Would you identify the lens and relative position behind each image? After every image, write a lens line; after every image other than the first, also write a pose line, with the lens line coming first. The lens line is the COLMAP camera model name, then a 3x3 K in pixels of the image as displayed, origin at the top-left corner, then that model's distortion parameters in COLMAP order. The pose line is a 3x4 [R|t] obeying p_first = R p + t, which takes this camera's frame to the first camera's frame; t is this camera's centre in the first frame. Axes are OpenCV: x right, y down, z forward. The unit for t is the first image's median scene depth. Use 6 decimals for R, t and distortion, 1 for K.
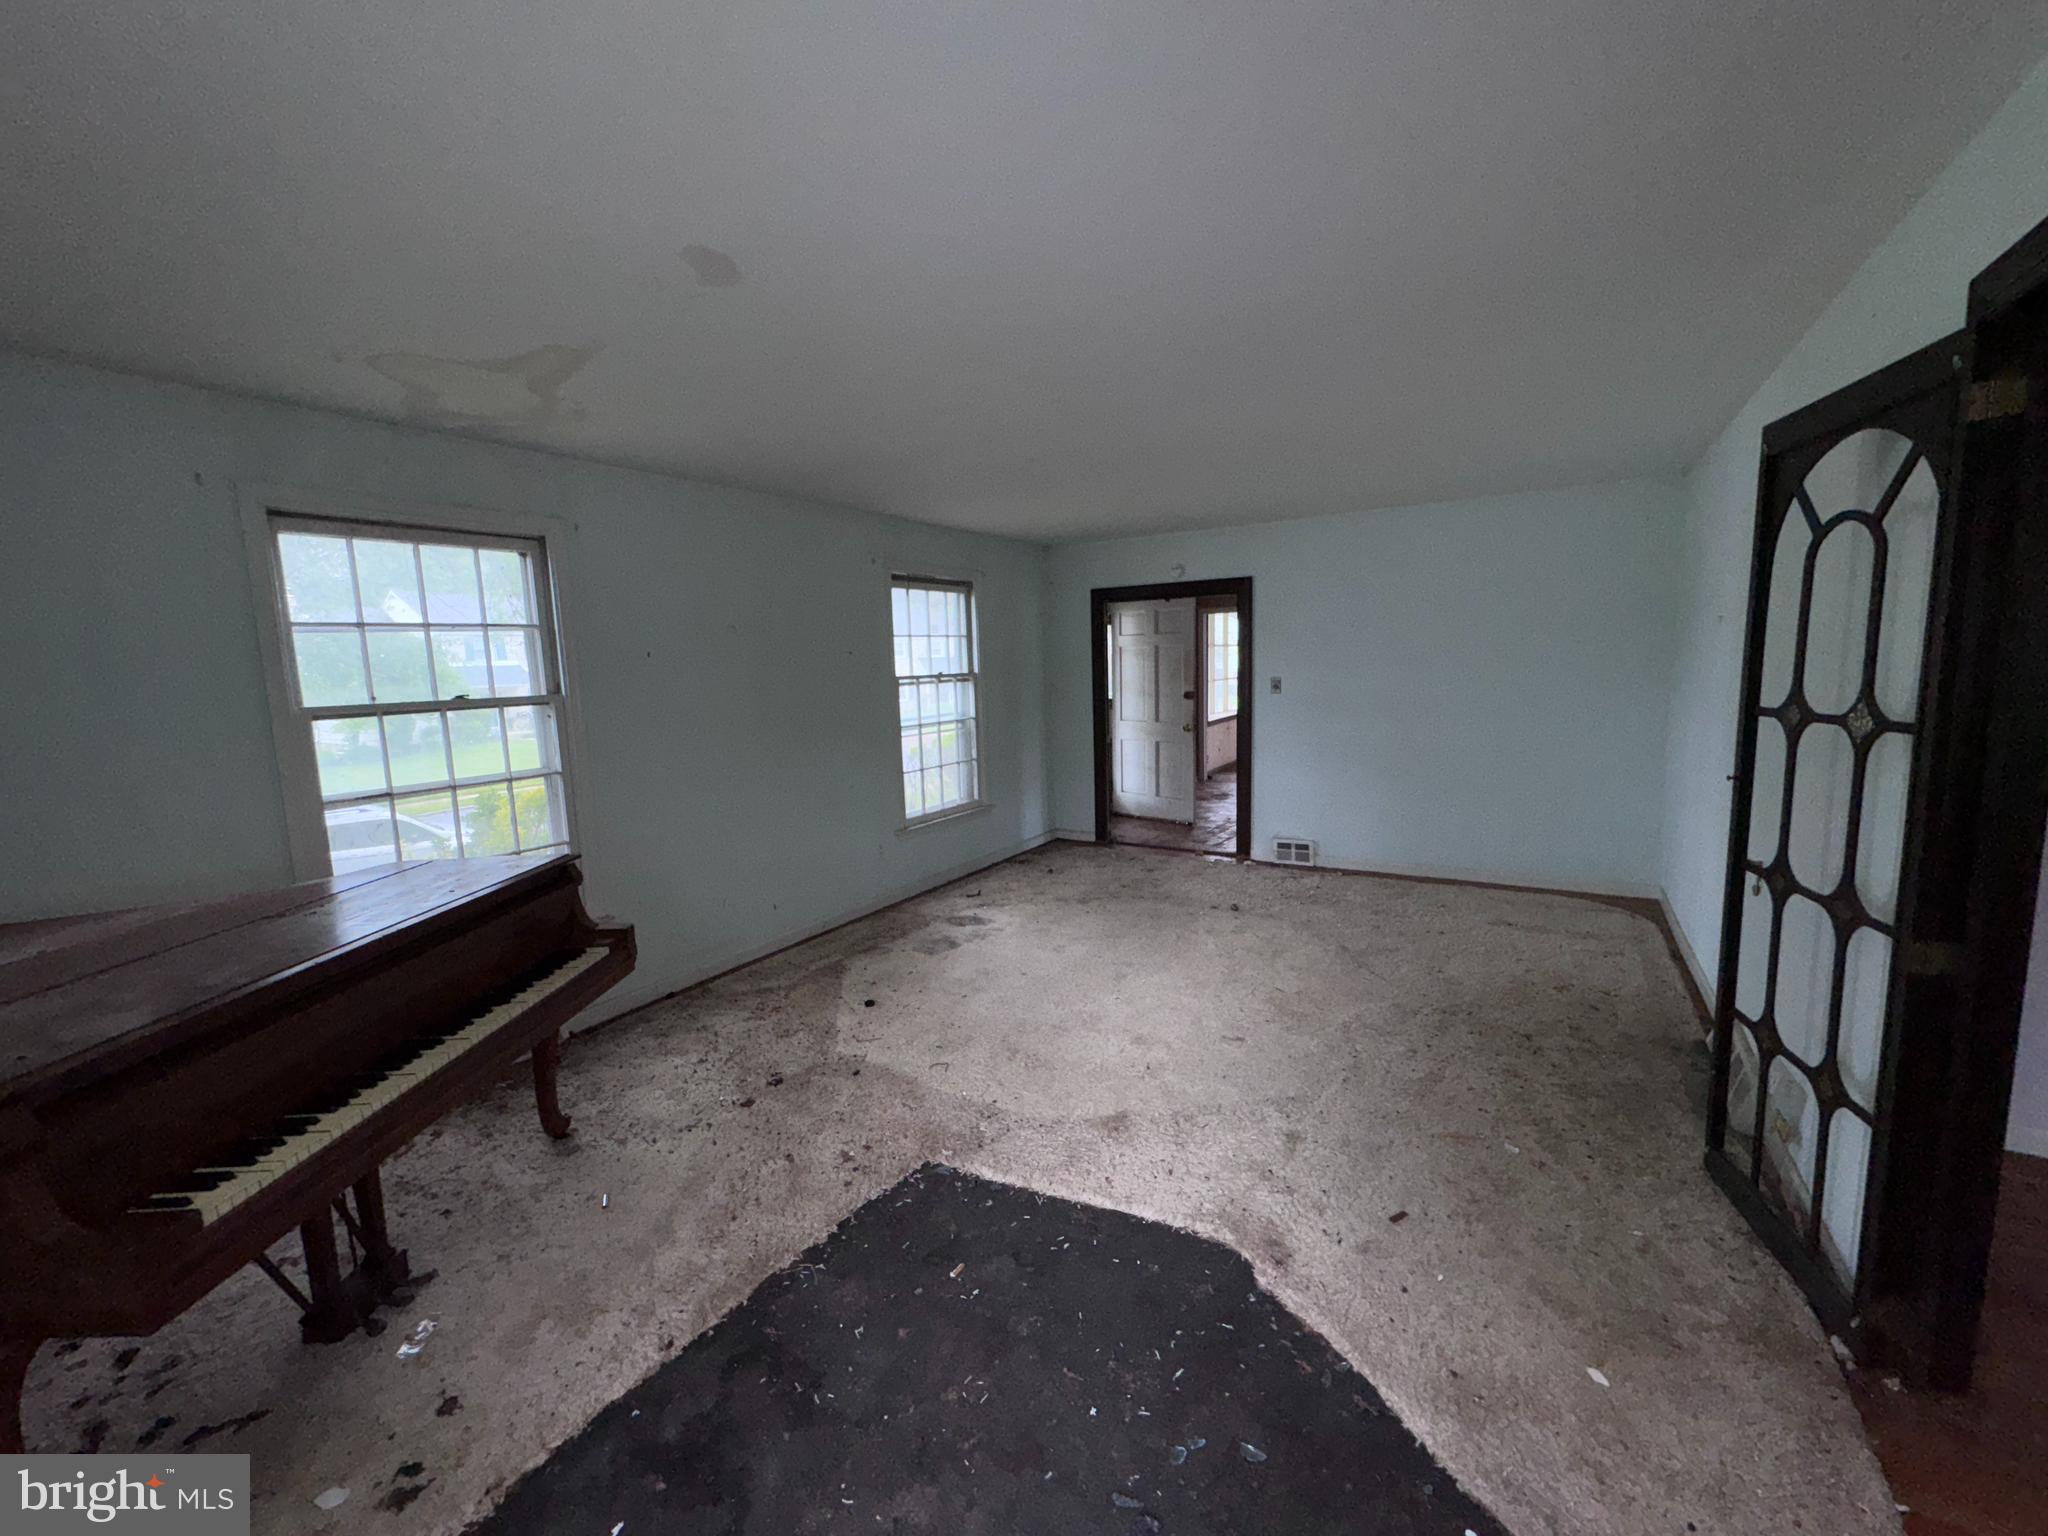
lens RADIAL K [[821.5, 0, 1020.1], [0, 821.5, 766.6], [0, 0, 1]] dist [-0.003291, -0.000203]
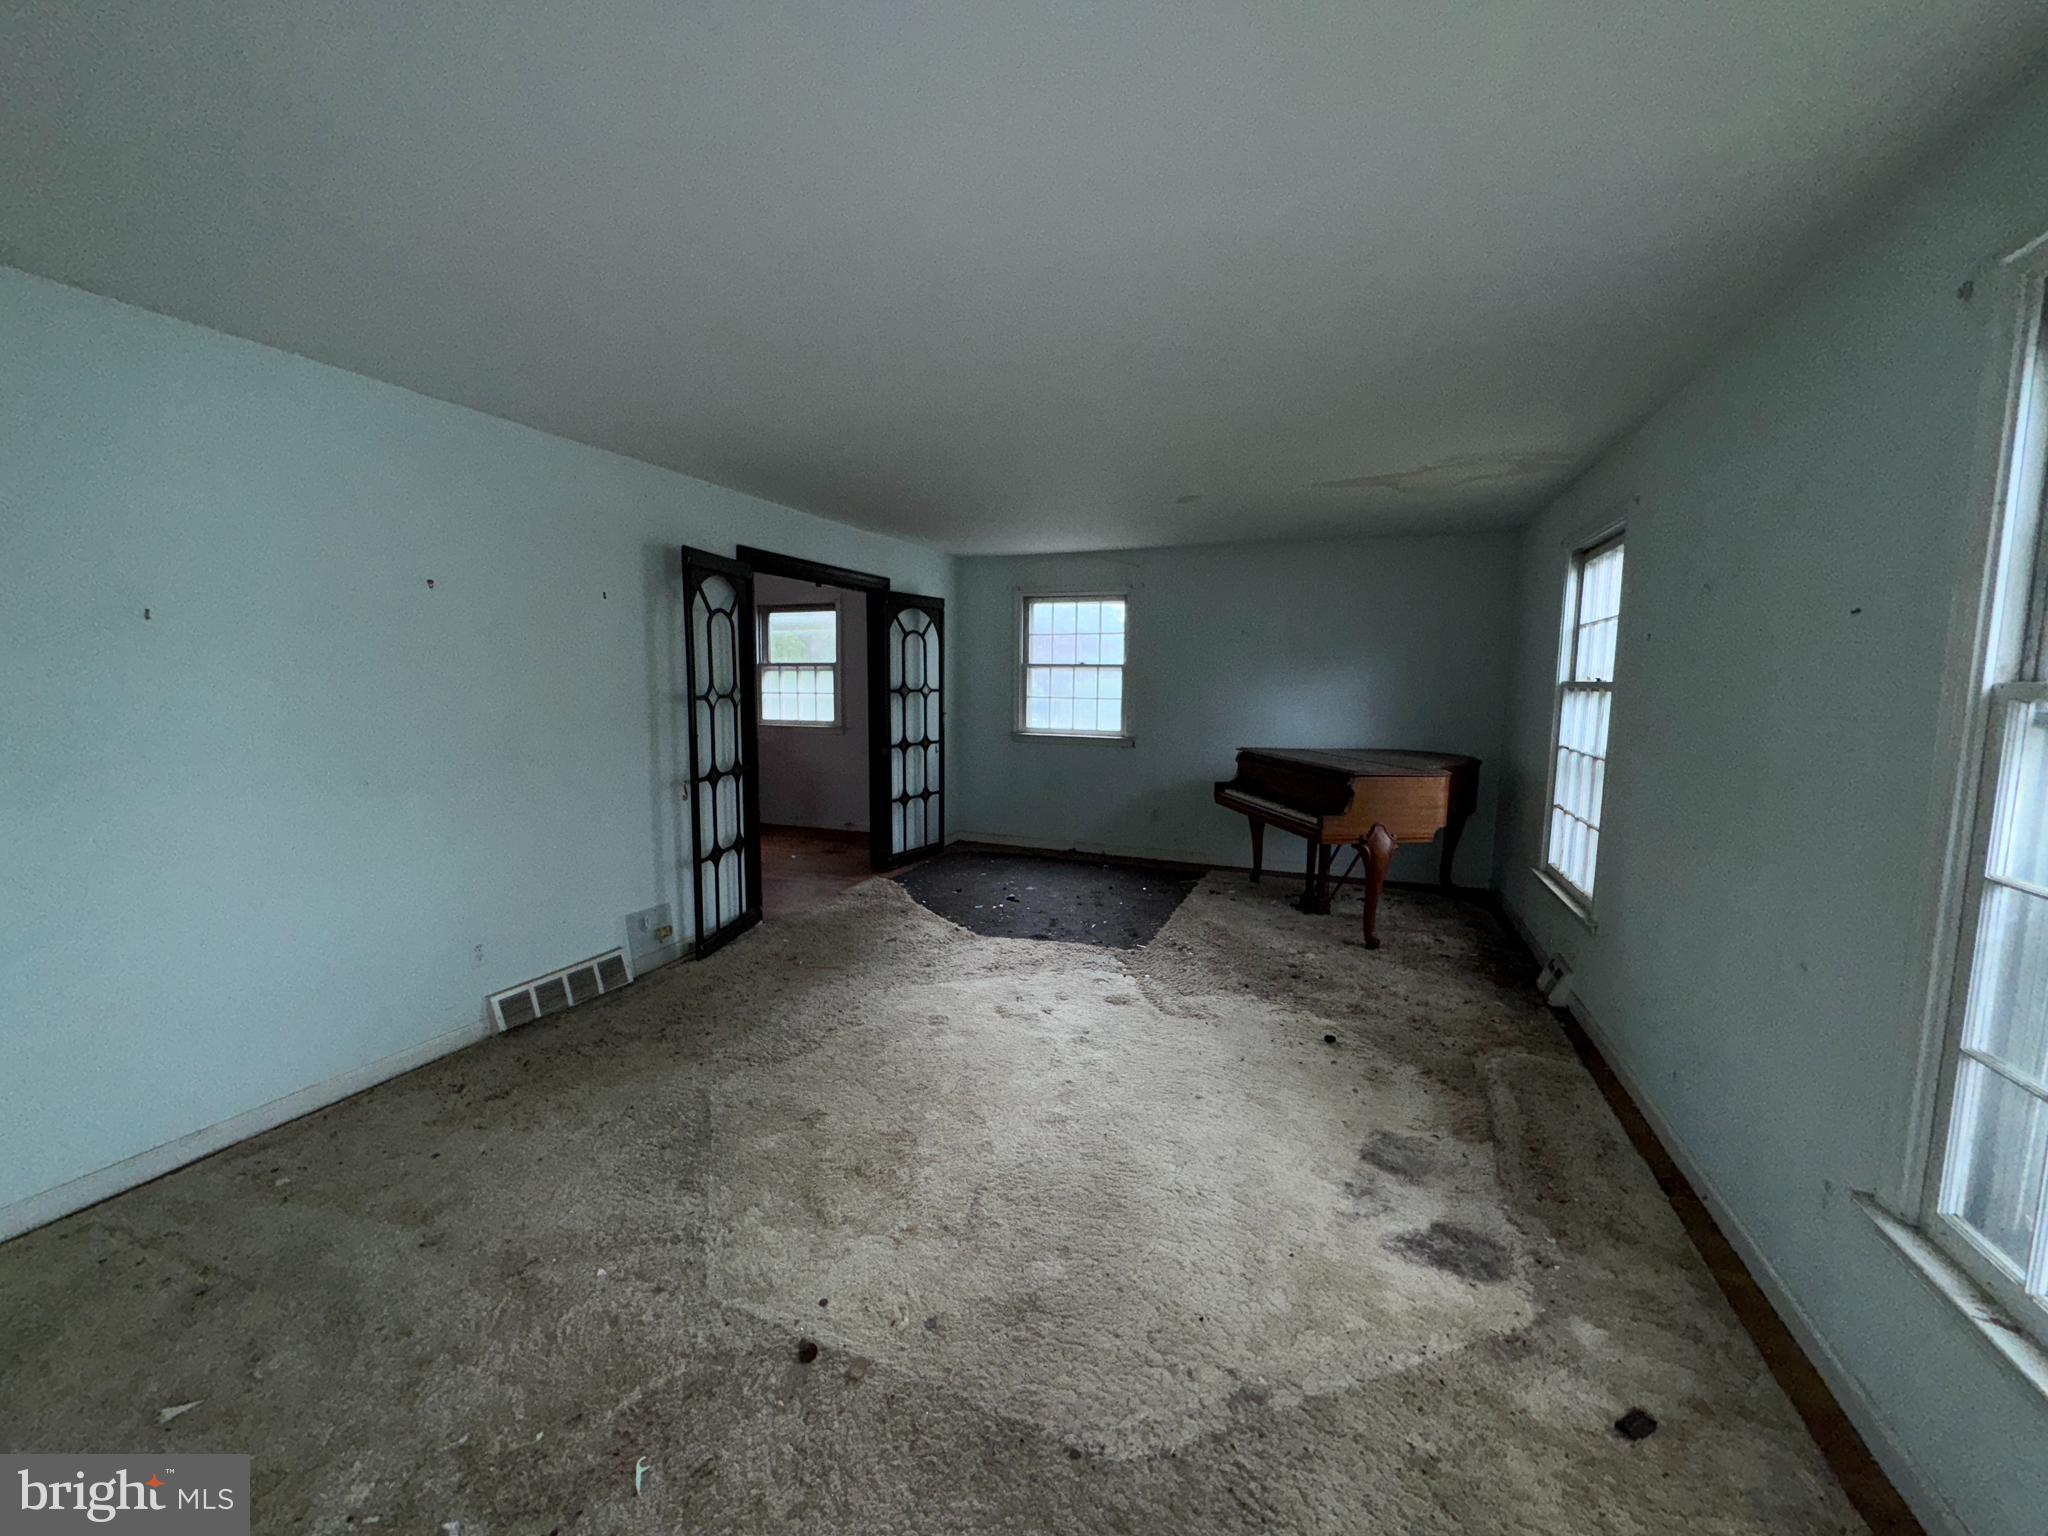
lens RADIAL K [[821.5, 0, 1020.1], [0, 821.5, 766.6], [0, 0, 1]] dist [-0.003291, -0.000203]
pose [[-0.981855, 0.049333, -0.183106, 0.285966], [0.002910, 0.969375, 0.245568, -0.209809], [0.189612, 0.240580, -0.951929, 1.657037]]
